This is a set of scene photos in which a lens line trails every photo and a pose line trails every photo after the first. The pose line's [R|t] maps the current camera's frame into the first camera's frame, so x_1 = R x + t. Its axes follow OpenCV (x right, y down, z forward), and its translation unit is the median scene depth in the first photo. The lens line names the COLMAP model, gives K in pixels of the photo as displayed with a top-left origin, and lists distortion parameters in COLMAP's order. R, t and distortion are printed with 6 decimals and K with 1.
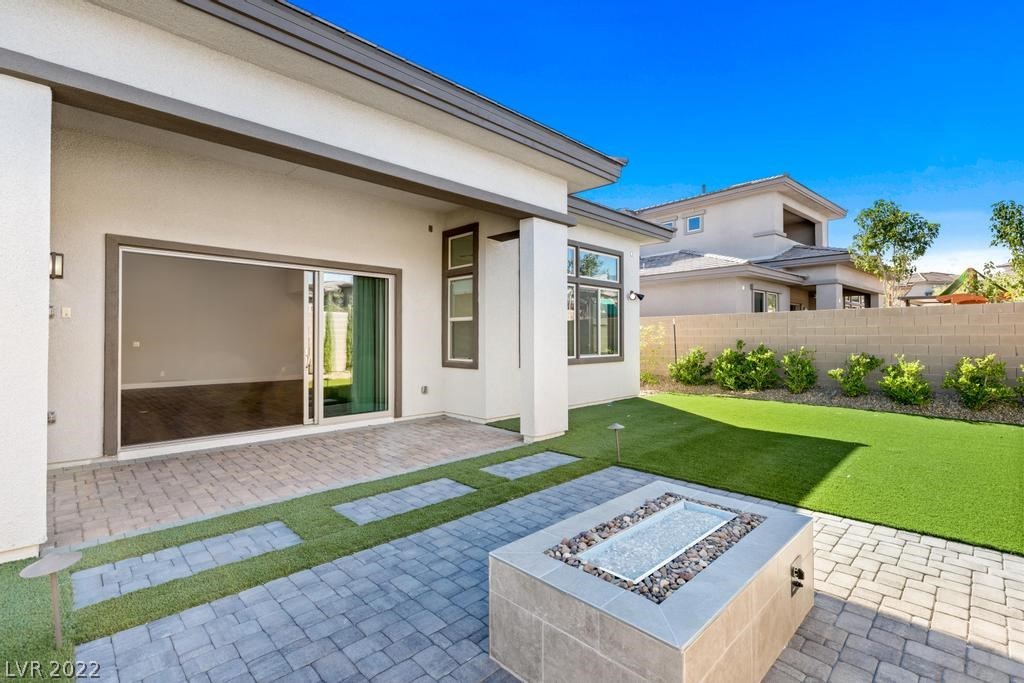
lens RADIAL K [[475.9, 0, 528.9], [0, 475.9, 336.1], [0, 0, 1]] dist [-0.015246, 0.004093]
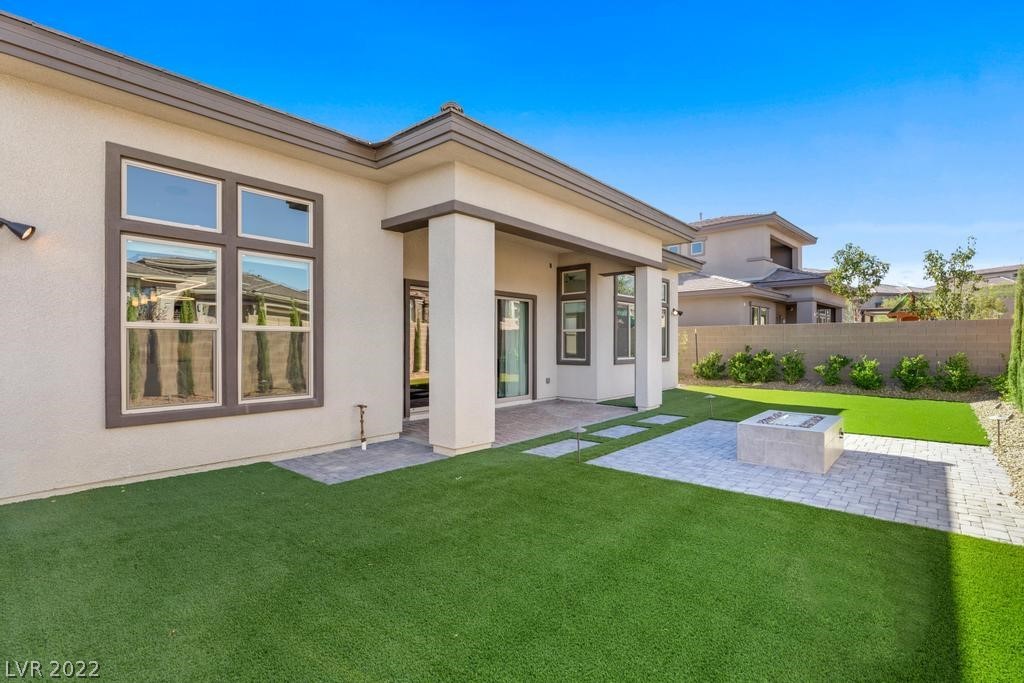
lens RADIAL K [[475.9, 0, 540.5], [0, 475.9, 350.3], [0, 0, 1]] dist [-0.015246, 0.004093]
pose [[0.996481, -0.000896, 0.083813, -0.306461], [-0.000619, 0.999837, 0.018042, -0.001970], [-0.083816, -0.018030, 0.996318, -0.344126]]
